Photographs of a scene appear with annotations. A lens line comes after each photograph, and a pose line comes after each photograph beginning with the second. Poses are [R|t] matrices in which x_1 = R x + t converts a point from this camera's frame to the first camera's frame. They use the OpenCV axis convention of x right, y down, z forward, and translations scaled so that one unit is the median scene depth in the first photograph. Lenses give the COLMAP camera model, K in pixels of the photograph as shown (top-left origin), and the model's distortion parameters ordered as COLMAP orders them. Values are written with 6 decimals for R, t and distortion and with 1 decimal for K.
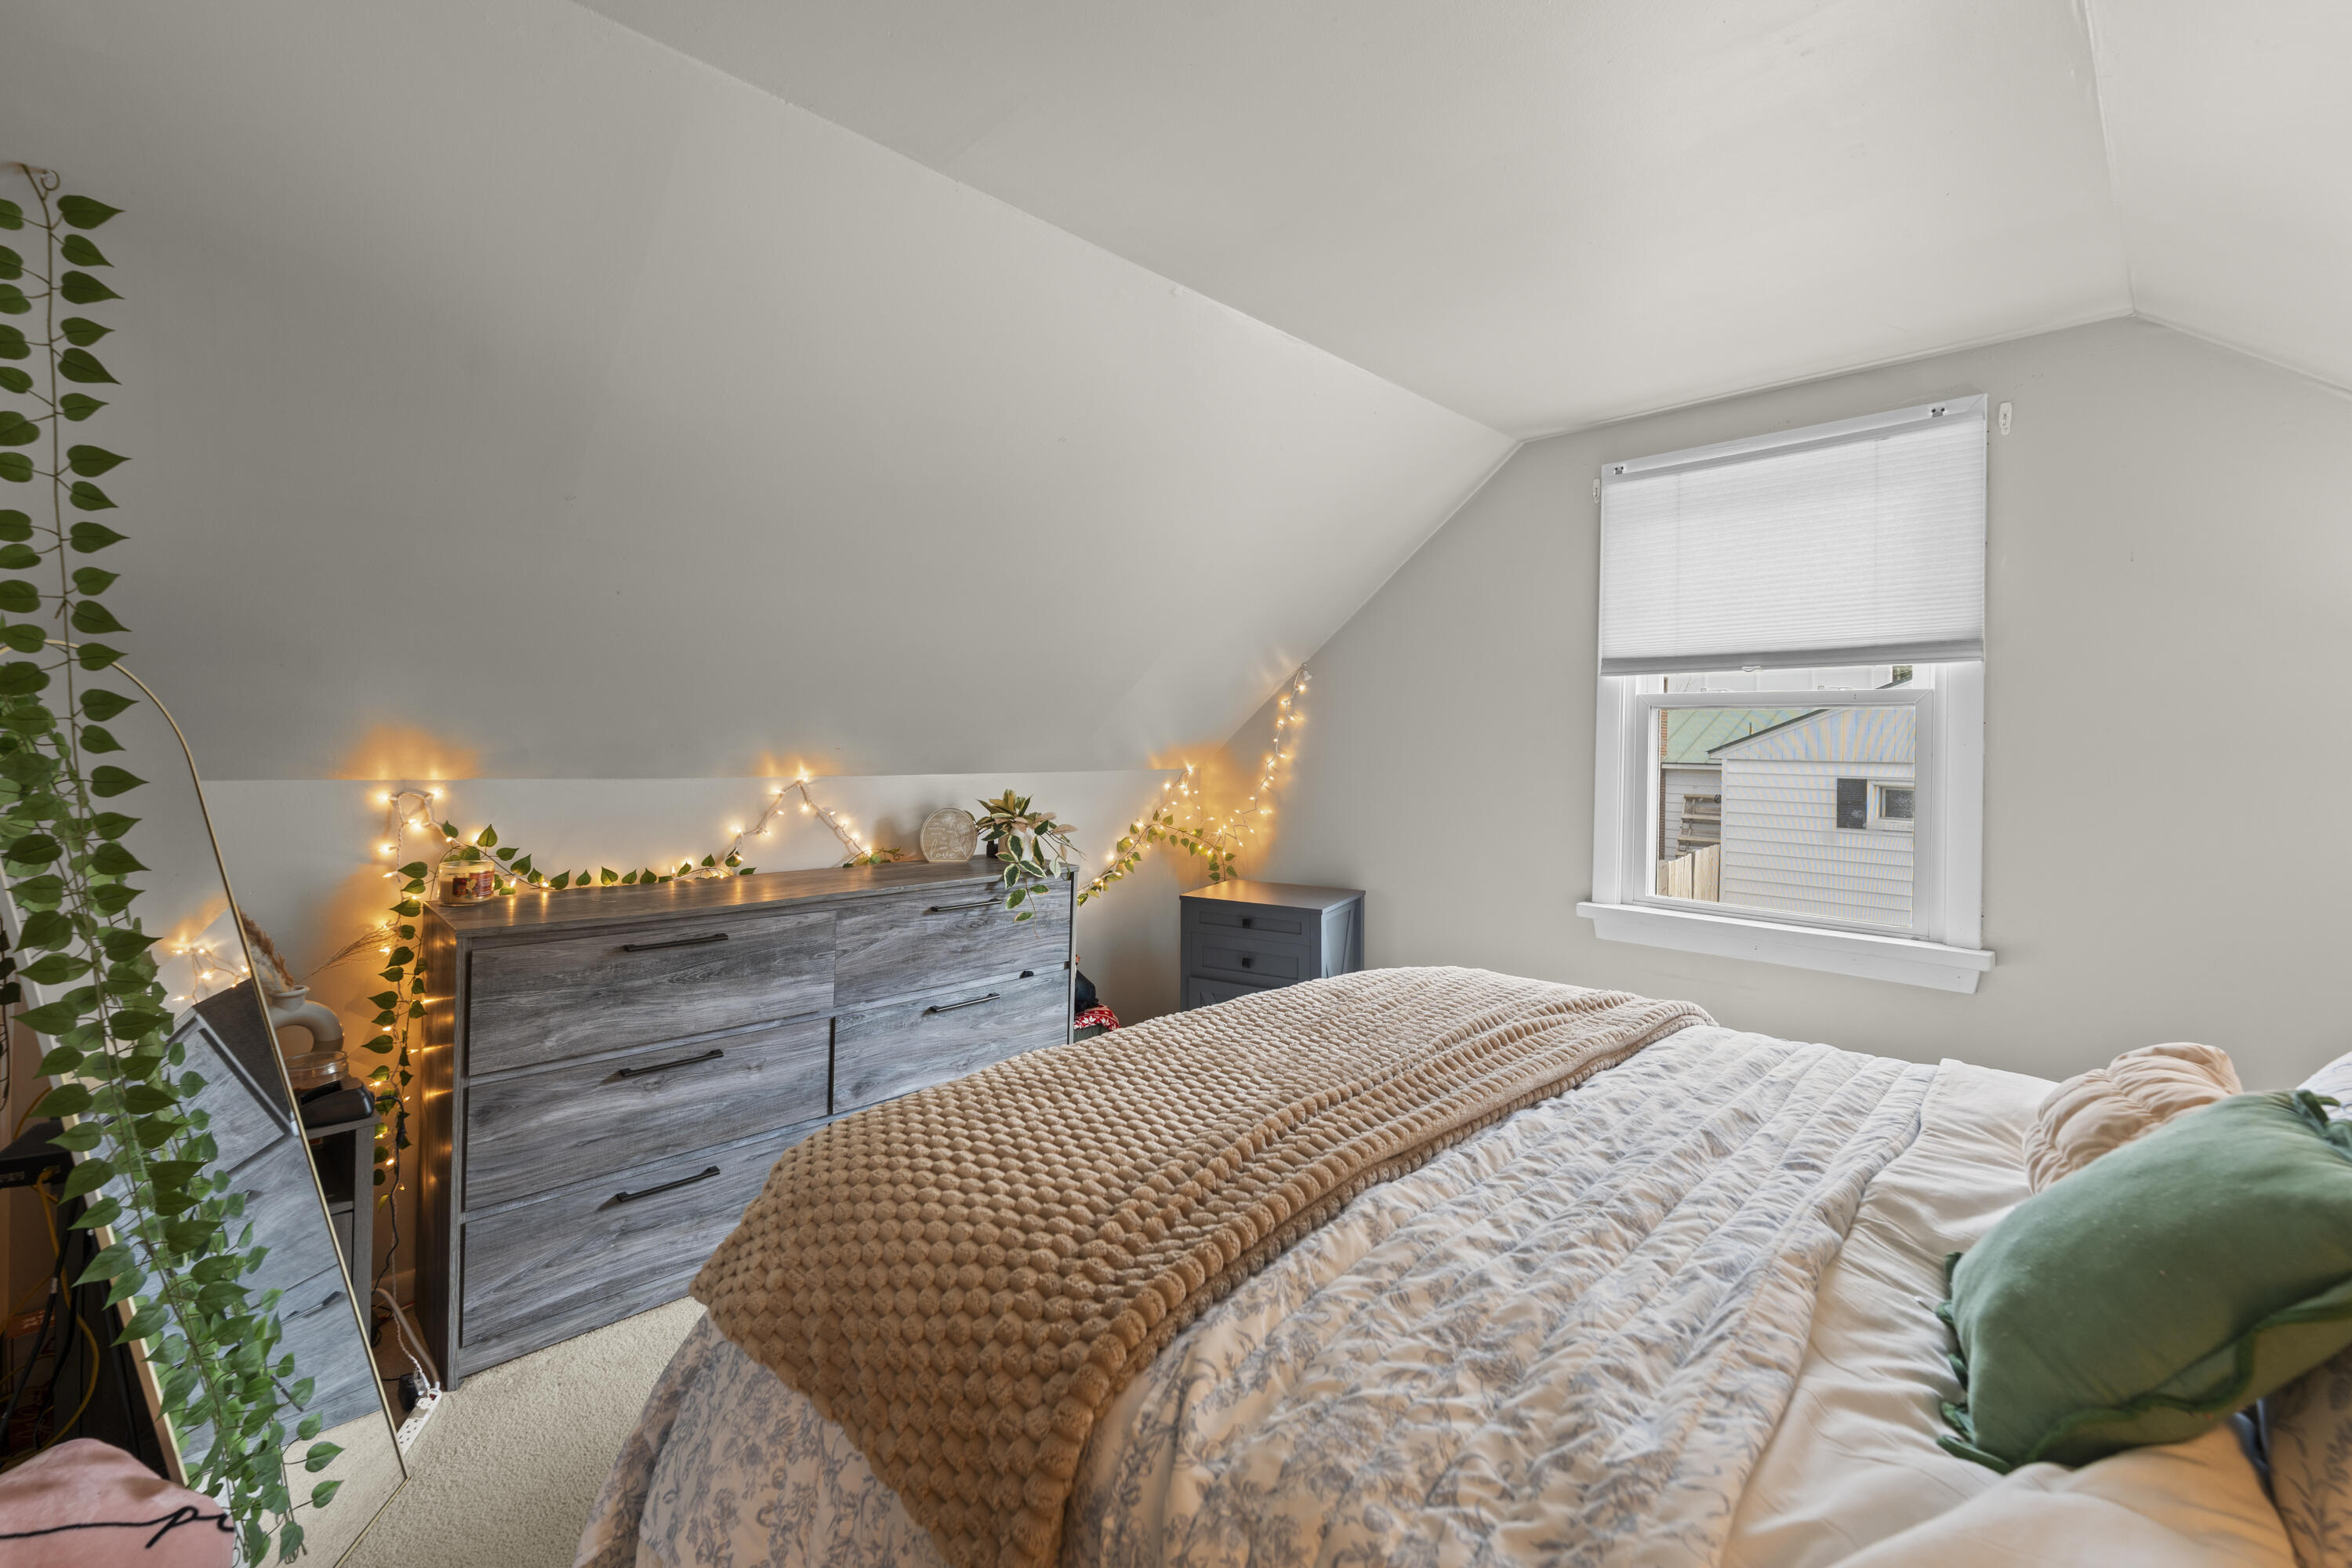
lens RADIAL K [[992.5, 0, 1158.4], [0, 992.5, 730.0], [0, 0, 1]] dist [-0.000649, -0.000308]
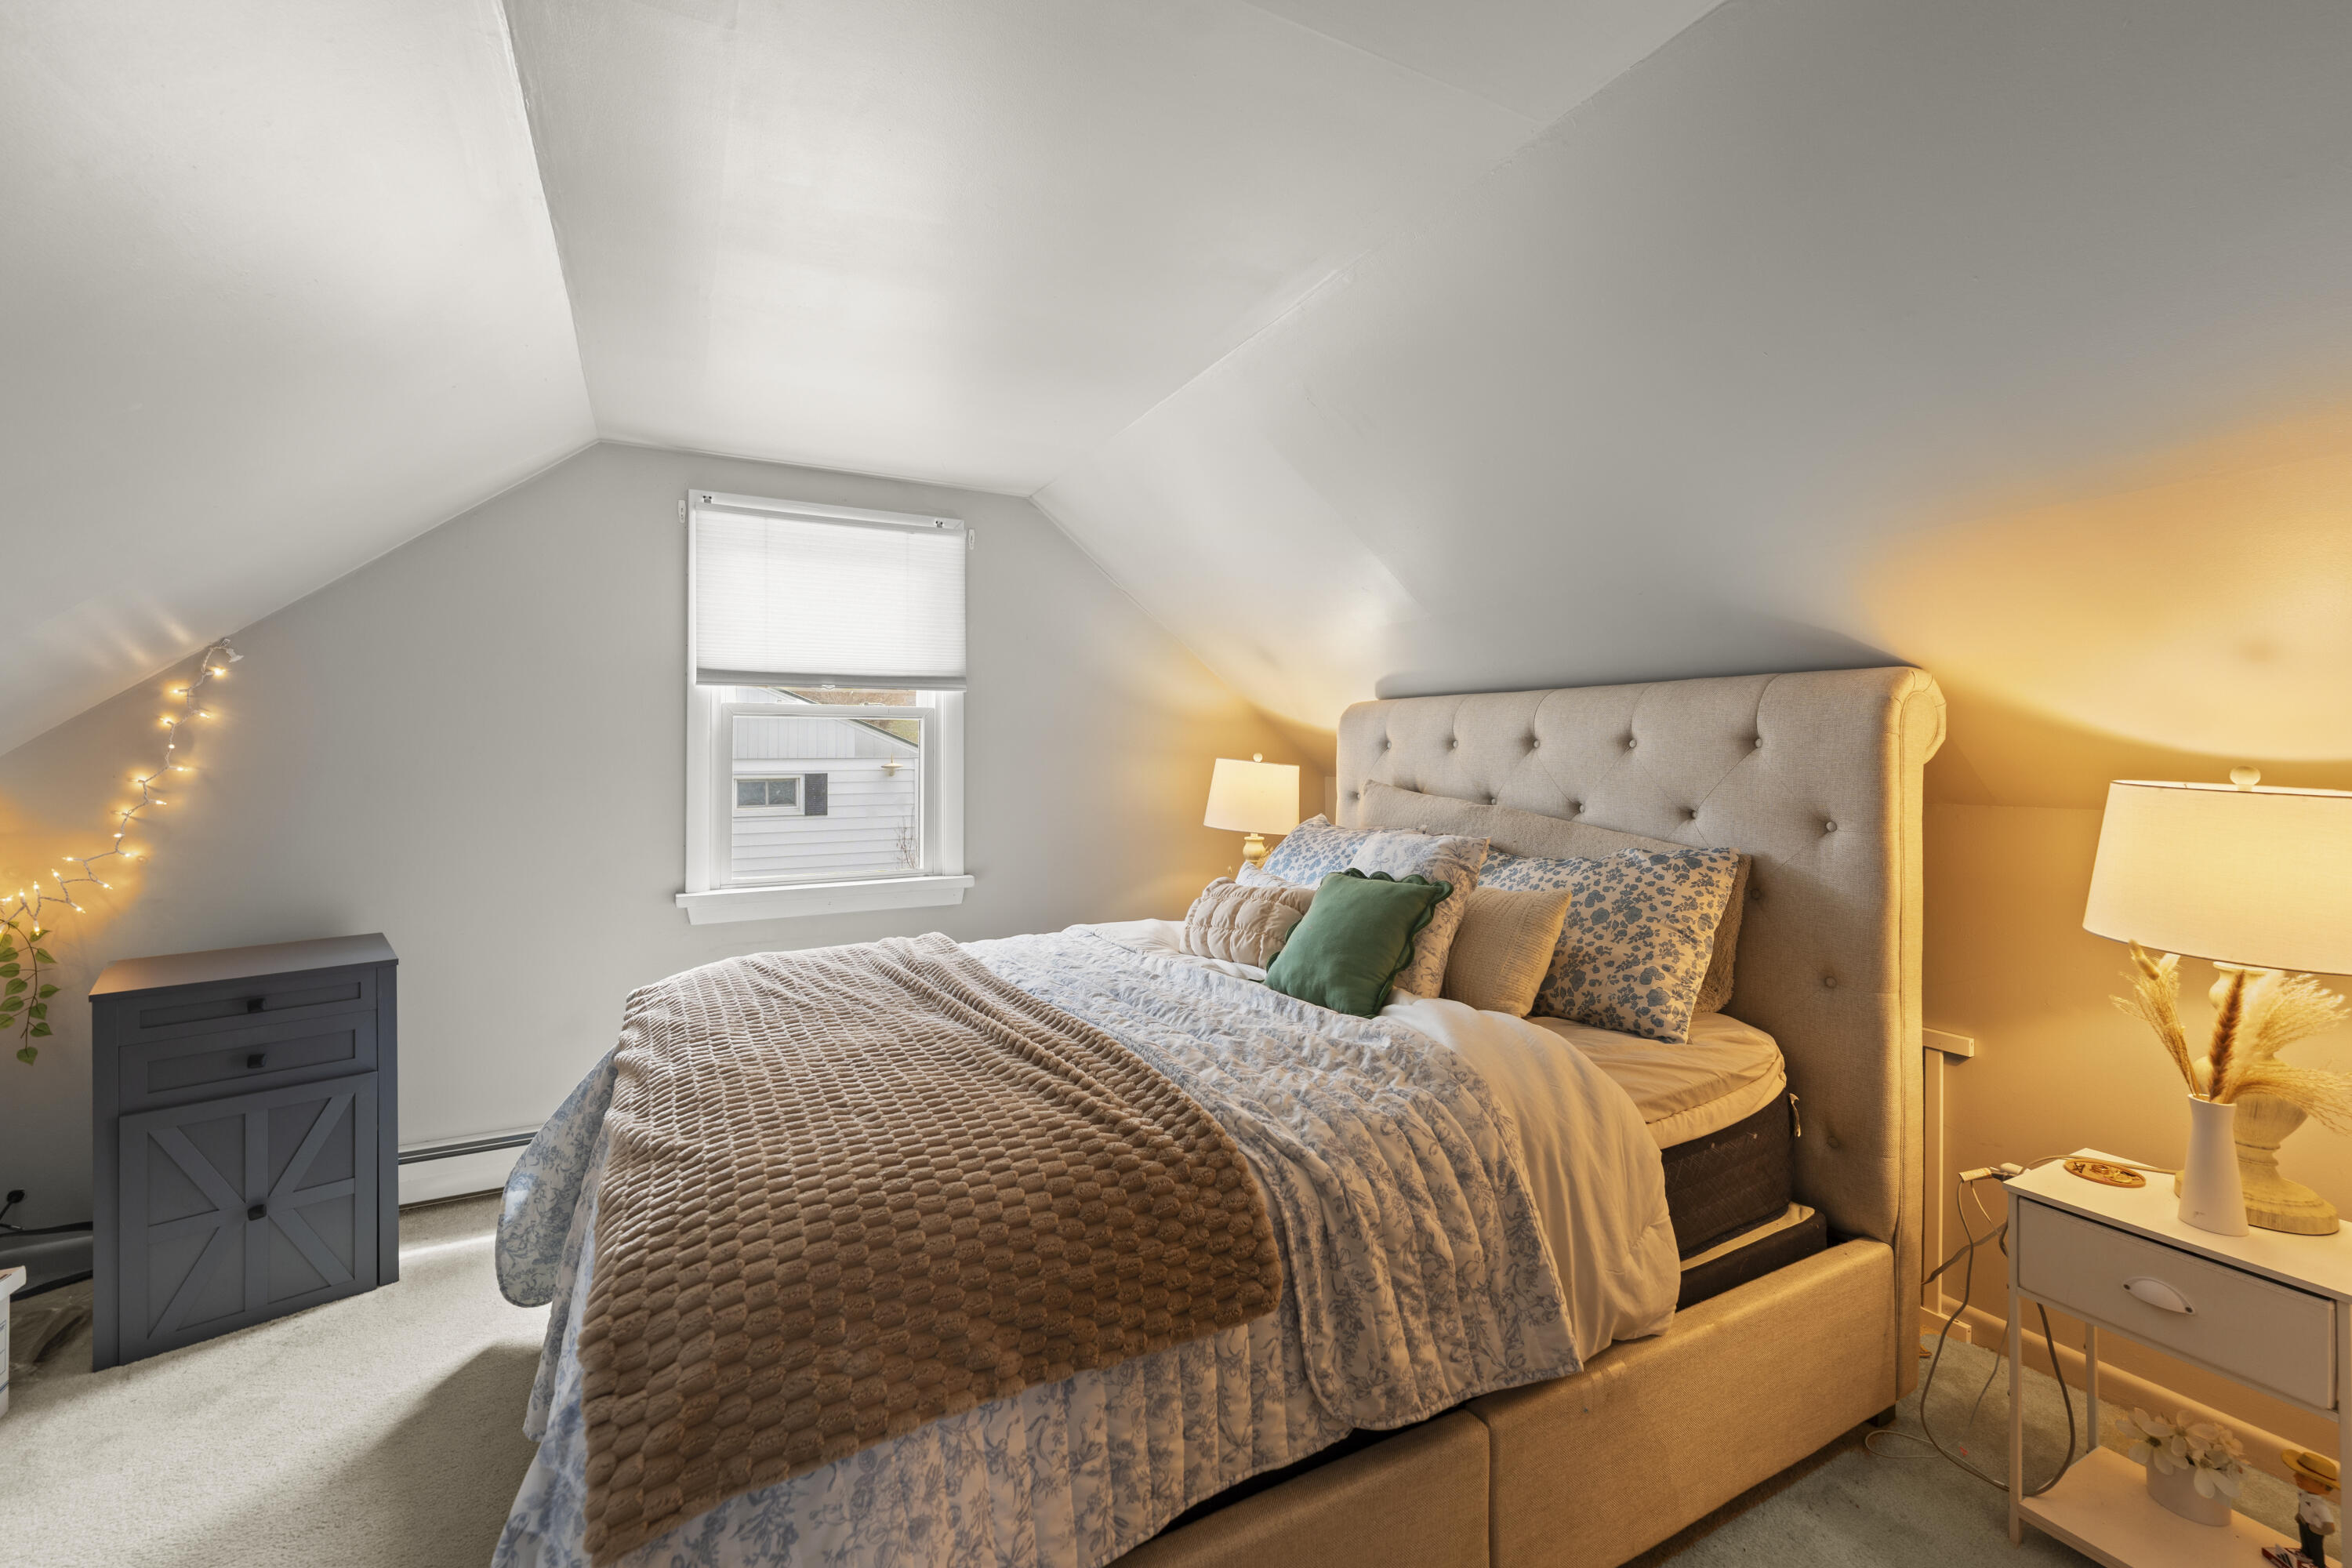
lens RADIAL K [[962.7, 0, 1178.9], [0, 962.7, 760.1], [0, 0, 1]] dist [0.001151, -0.000129]
pose [[0.271449, -0.020649, 0.962231, -0.427506], [-0.003695, 0.999740, 0.022496, 0.002847], [-0.962446, -0.009662, 0.271302, 0.200017]]
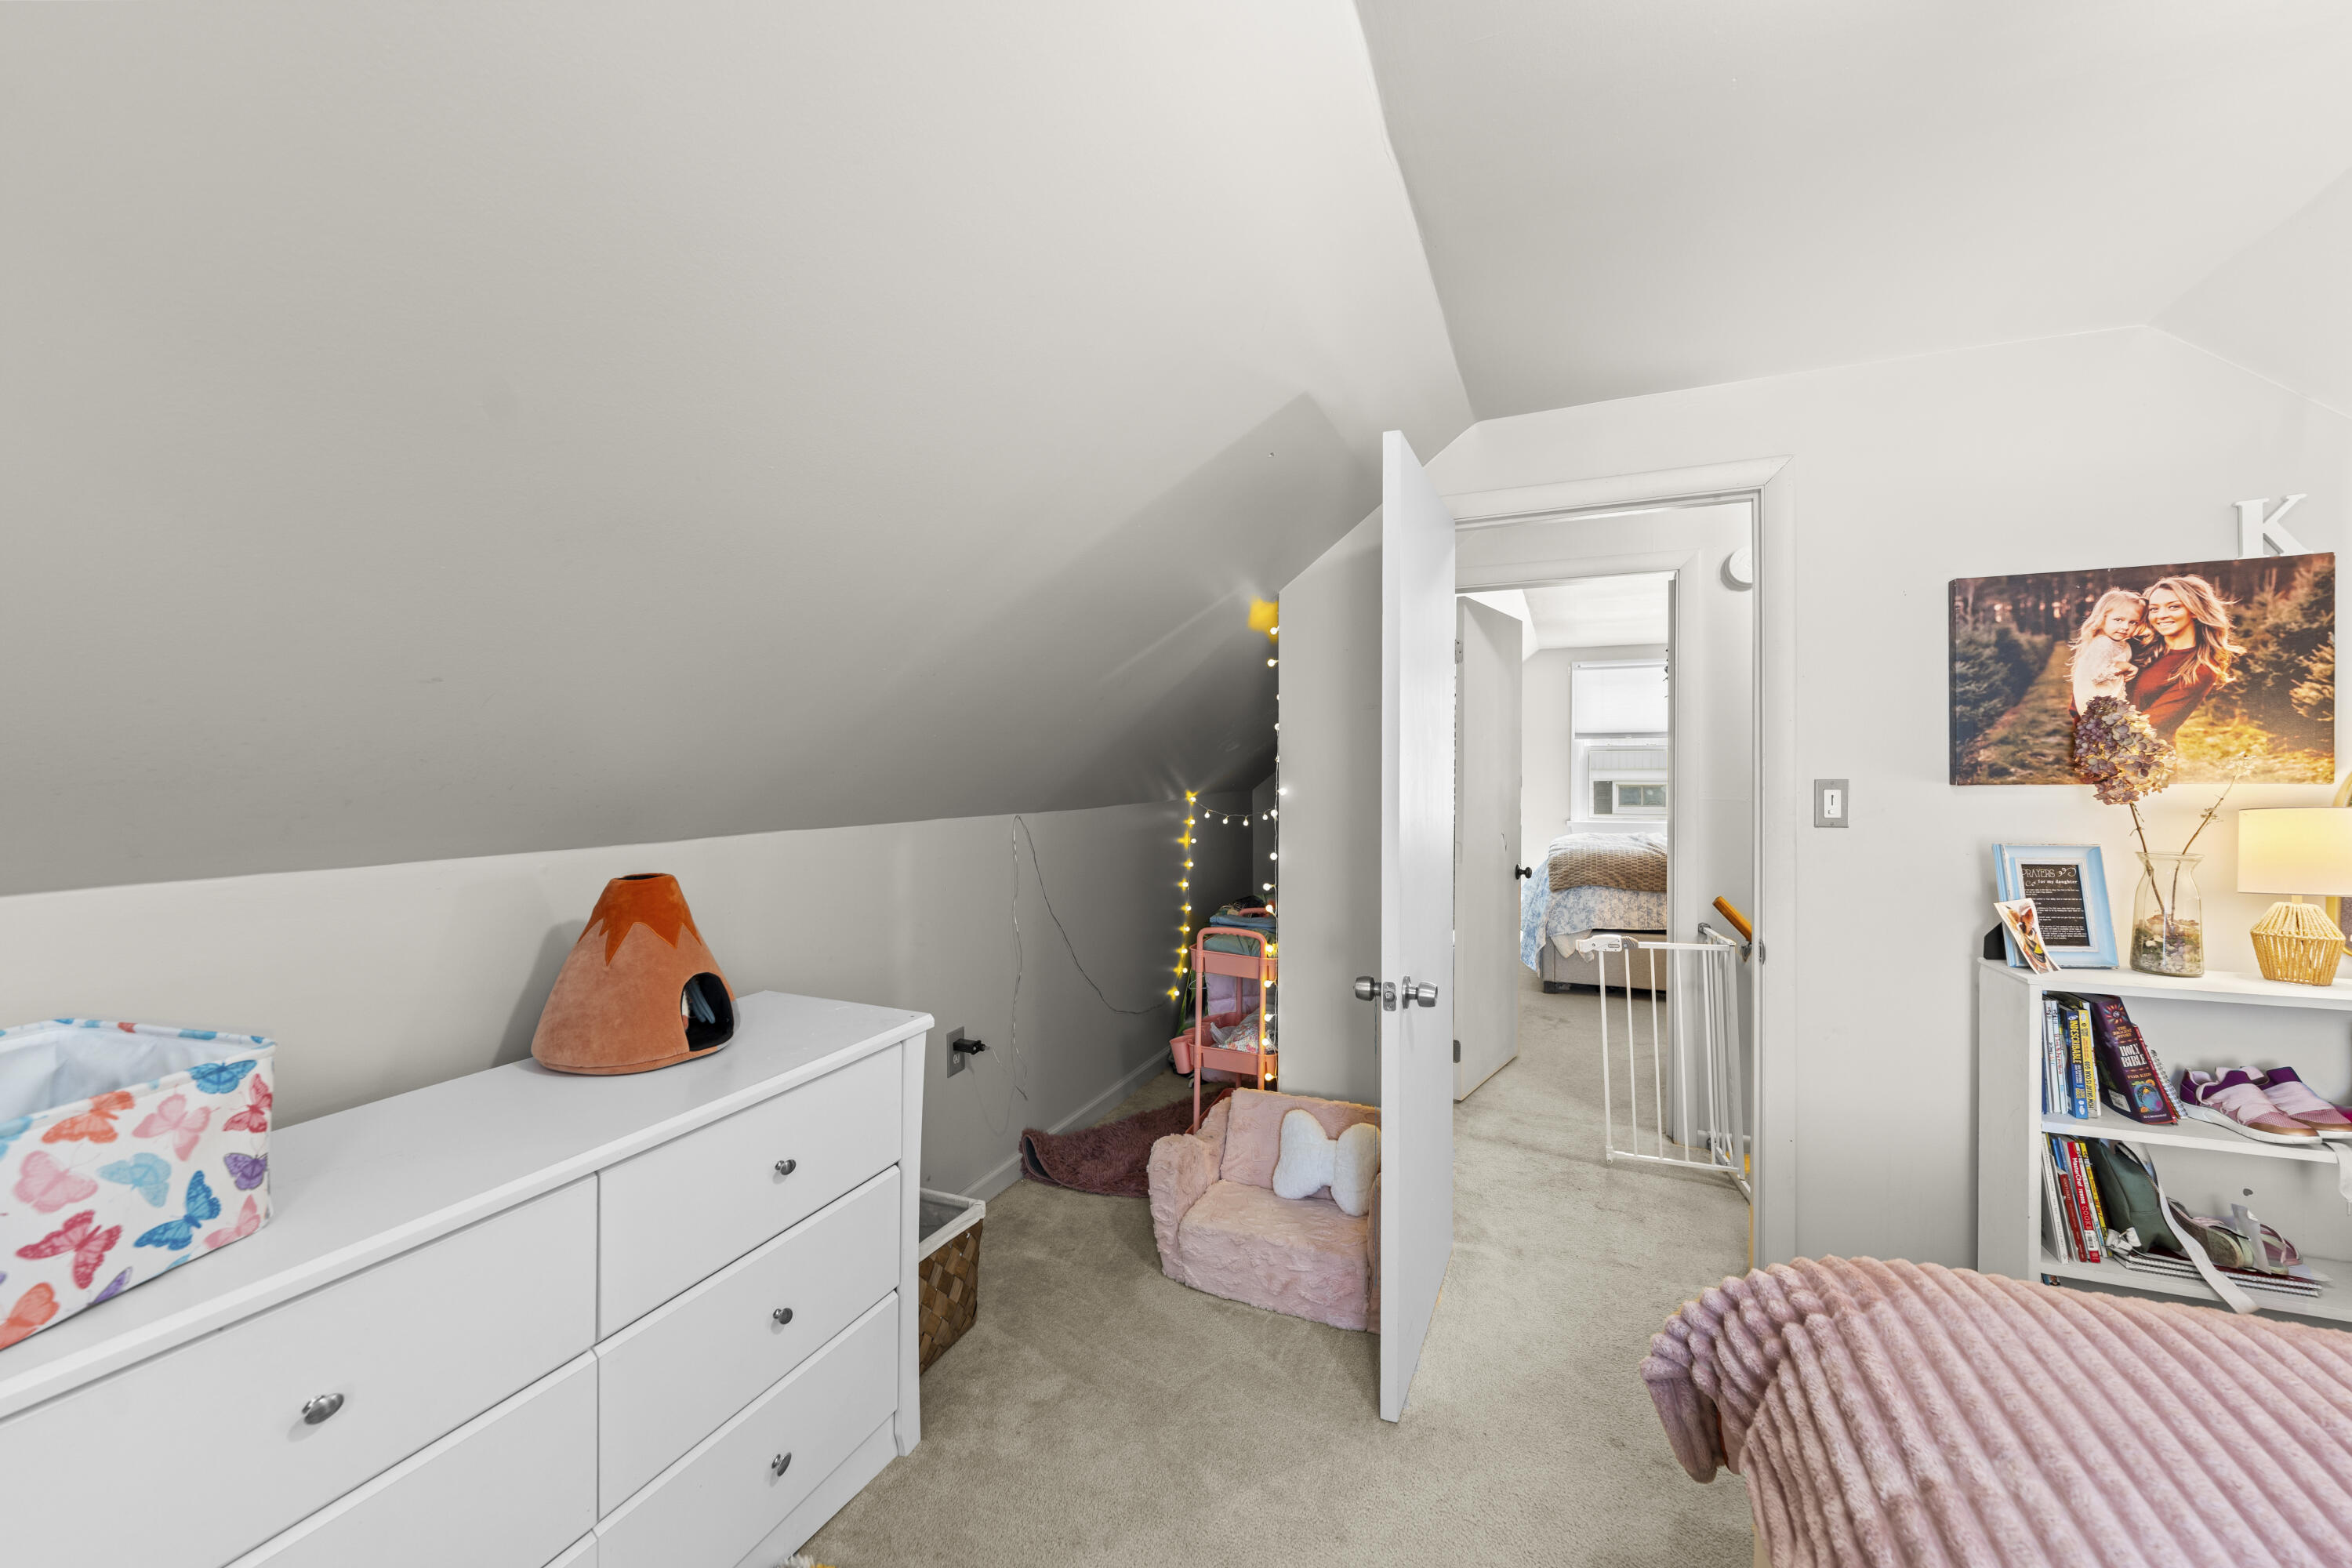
lens RADIAL K [[962.7, 0, 1178.9], [0, 962.7, 760.1], [0, 0, 1]] dist [0.001151, -0.000129]
pose [[0.914297, -0.013916, 0.404806, -1.663977], [0.014183, 0.999897, 0.002339, -0.017588], [-0.404797, 0.003603, 0.914399, -1.024466]]
